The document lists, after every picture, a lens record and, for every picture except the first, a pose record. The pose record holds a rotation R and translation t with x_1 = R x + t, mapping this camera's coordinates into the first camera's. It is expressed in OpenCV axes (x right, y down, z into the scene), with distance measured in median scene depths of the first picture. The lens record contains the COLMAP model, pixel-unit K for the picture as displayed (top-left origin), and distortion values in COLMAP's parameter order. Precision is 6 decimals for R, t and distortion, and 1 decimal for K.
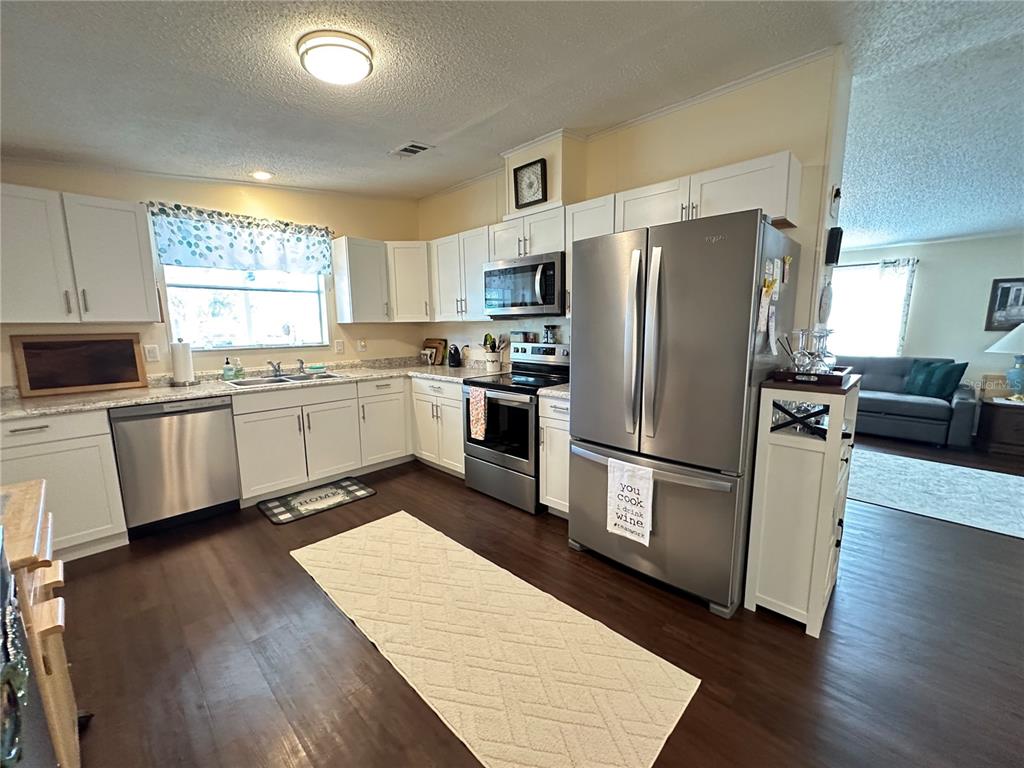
lens RADIAL K [[409.0, 0, 511.8], [0, 409.0, 386.2], [0, 0, 1]] dist [-0.002801, 0.000999]
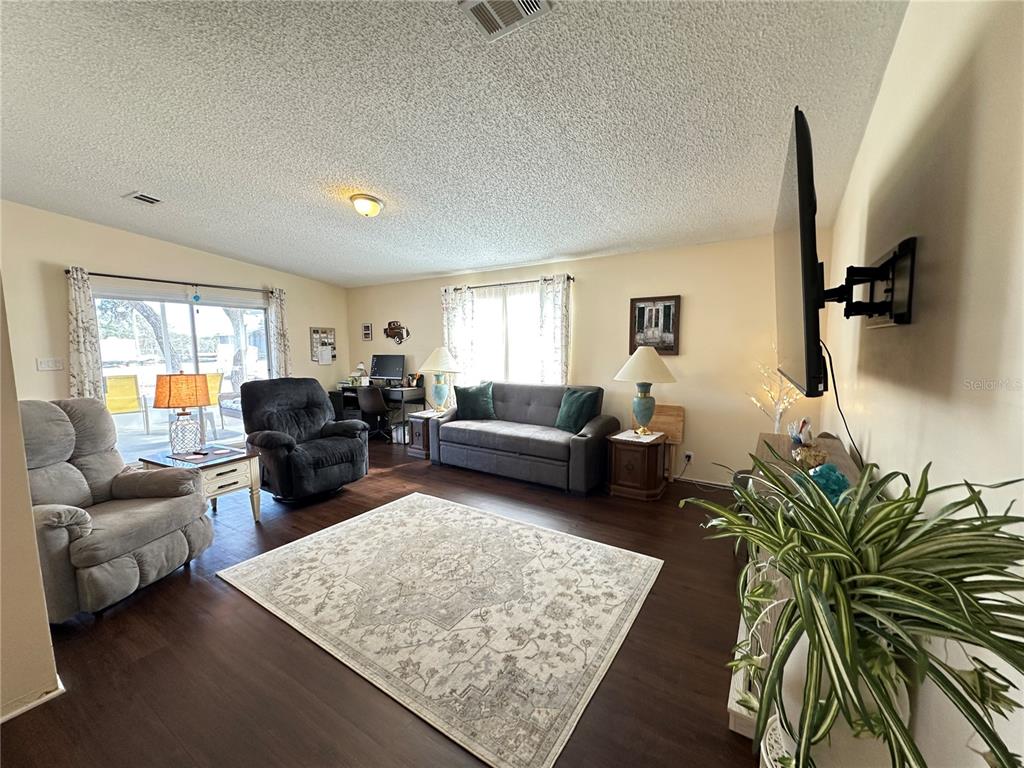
lens RADIAL K [[409.0, 0, 511.8], [0, 409.0, 386.2], [0, 0, 1]] dist [-0.002801, 0.000999]
pose [[0.981921, -0.019461, 0.188286, 0.758435], [0.028772, 0.998488, -0.046847, -0.032517], [-0.187090, 0.051417, 0.980996, 0.170387]]
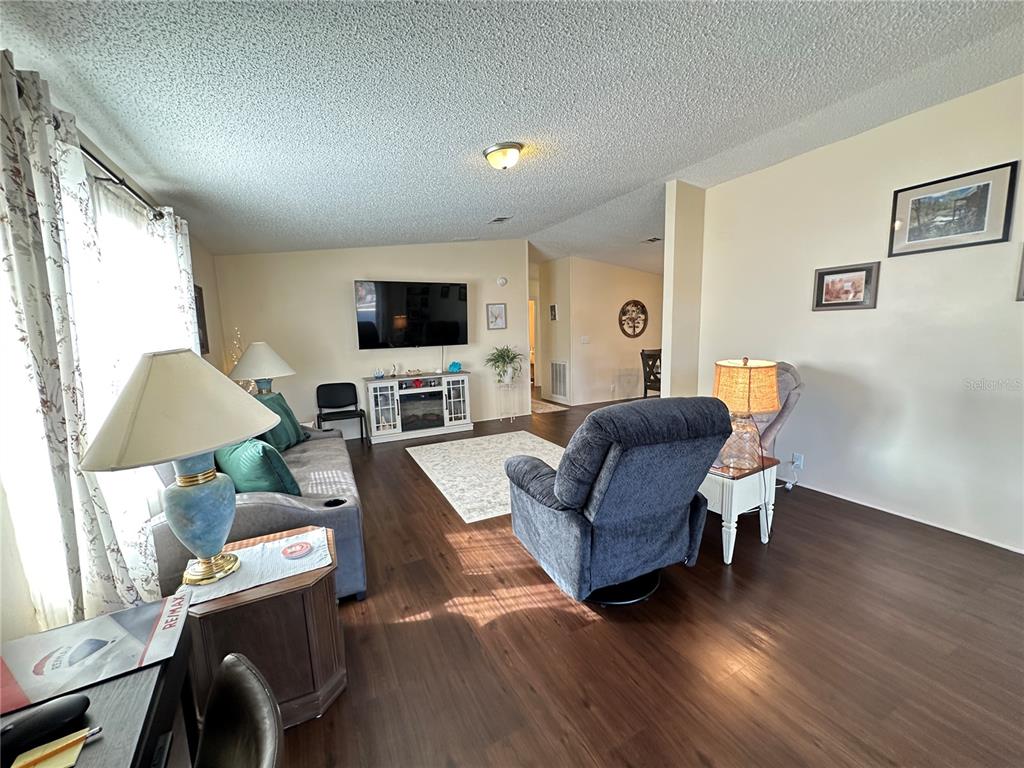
lens RADIAL K [[409.0, 0, 511.8], [0, 409.0, 386.2], [0, 0, 1]] dist [-0.002801, 0.000999]
pose [[-0.941007, -0.015863, 0.338015, 0.435722], [0.080750, 0.959515, 0.269834, -0.239522], [-0.328611, 0.281210, -0.901629, 1.536624]]
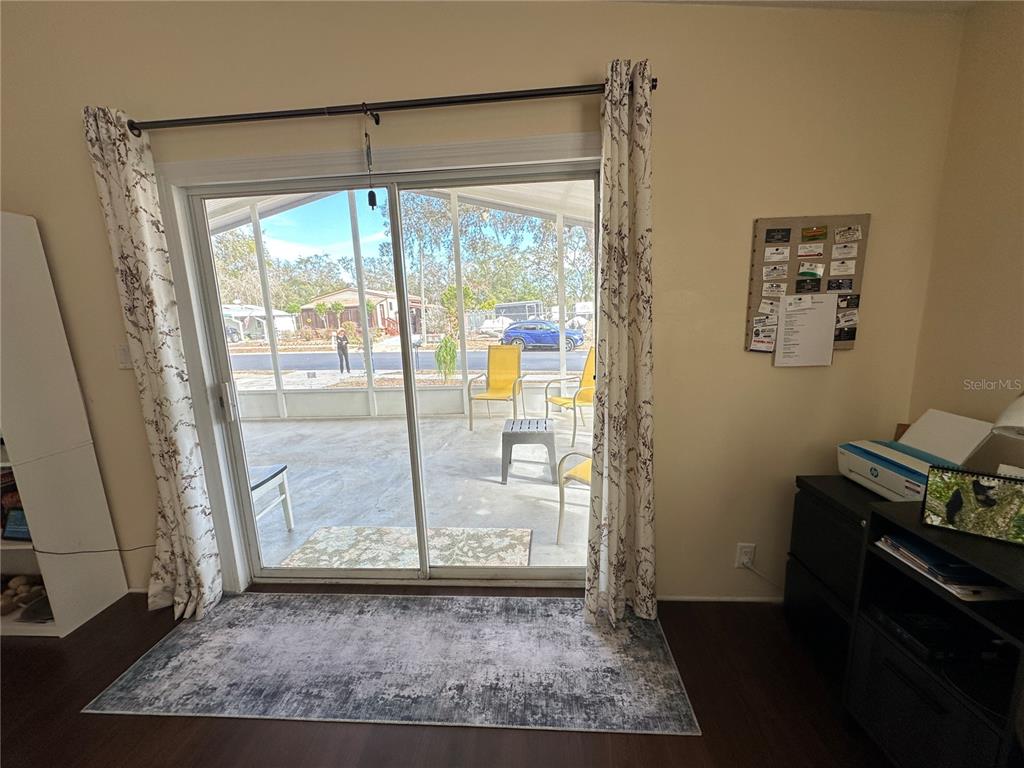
lens RADIAL K [[409.0, 0, 511.8], [0, 409.0, 386.2], [0, 0, 1]] dist [-0.002801, 0.000999]
pose [[0.631791, 0.125103, -0.764977, 0.503680], [-0.078758, 0.992143, 0.097208, -0.193857], [0.771127, -0.001168, 0.636680, 1.272531]]
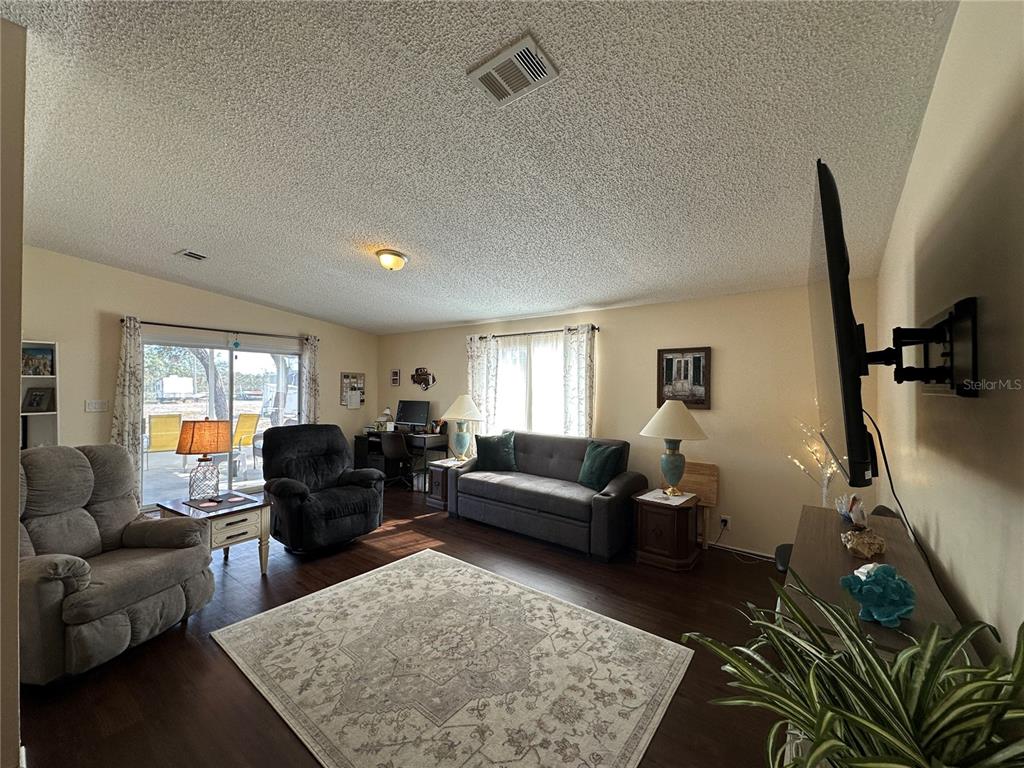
lens RADIAL K [[409.0, 0, 511.8], [0, 409.0, 386.2], [0, 0, 1]] dist [-0.002801, 0.000999]
pose [[0.993924, 0.015704, 0.108943, 0.788953], [0.001051, 0.988370, -0.152067, -0.052074], [-0.110064, 0.151257, 0.982348, 0.190033]]
